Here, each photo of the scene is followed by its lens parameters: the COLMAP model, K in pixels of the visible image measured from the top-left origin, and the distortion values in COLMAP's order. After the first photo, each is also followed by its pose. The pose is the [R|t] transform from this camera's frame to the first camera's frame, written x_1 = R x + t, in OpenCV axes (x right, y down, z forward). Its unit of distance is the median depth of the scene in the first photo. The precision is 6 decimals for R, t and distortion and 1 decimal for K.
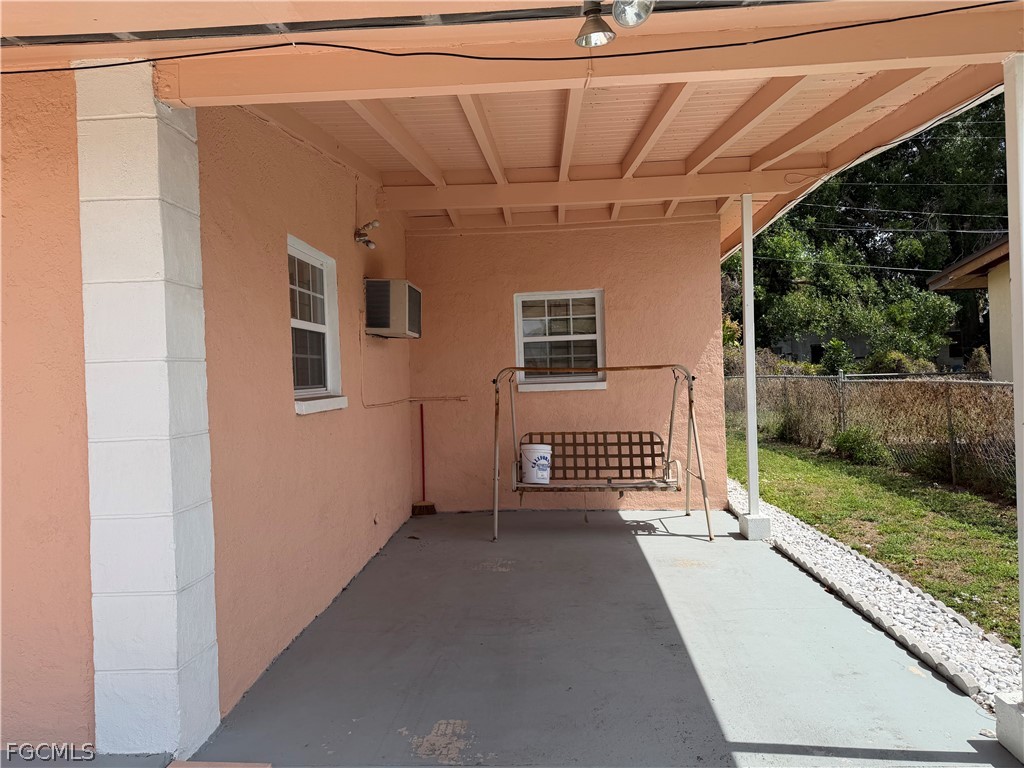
lens RADIAL K [[715.4, 0, 510.9], [0, 715.4, 376.9], [0, 0, 1]] dist [0.104528, -0.137380]
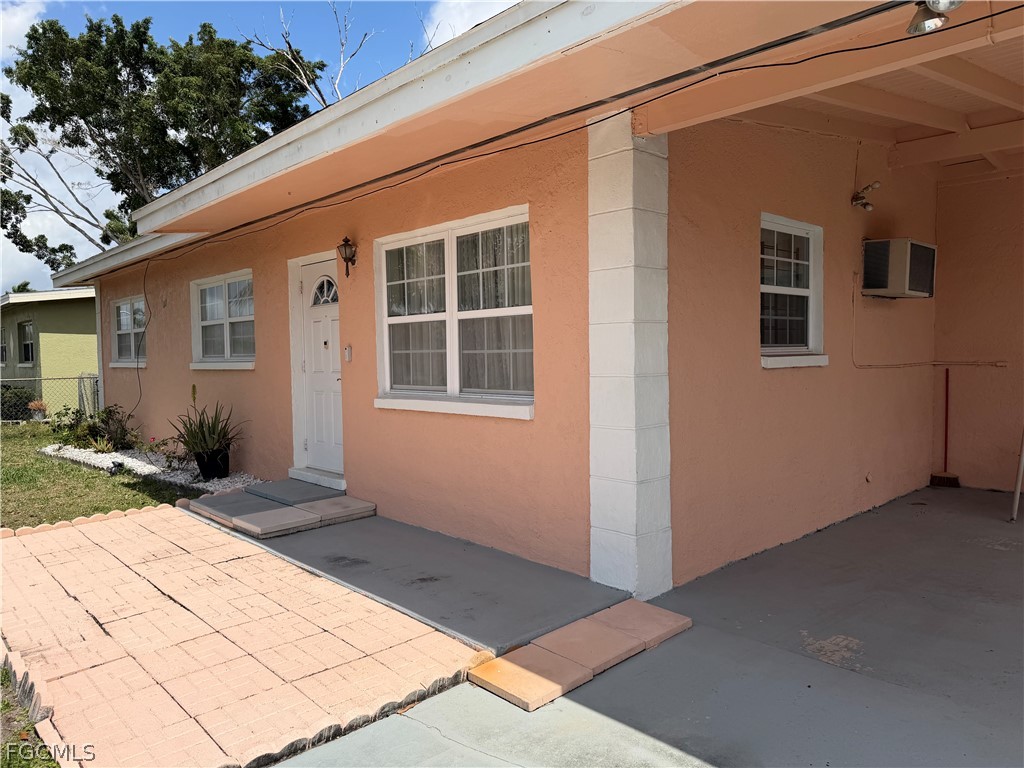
lens RADIAL K [[715.4, 0, 510.9], [0, 715.4, 376.9], [0, 0, 1]] dist [0.104528, -0.137380]
pose [[0.718211, 0.045225, -0.694354, 0.184891], [-0.011175, 0.998507, 0.053476, 0.006826], [0.695736, -0.030647, 0.717644, -0.101566]]
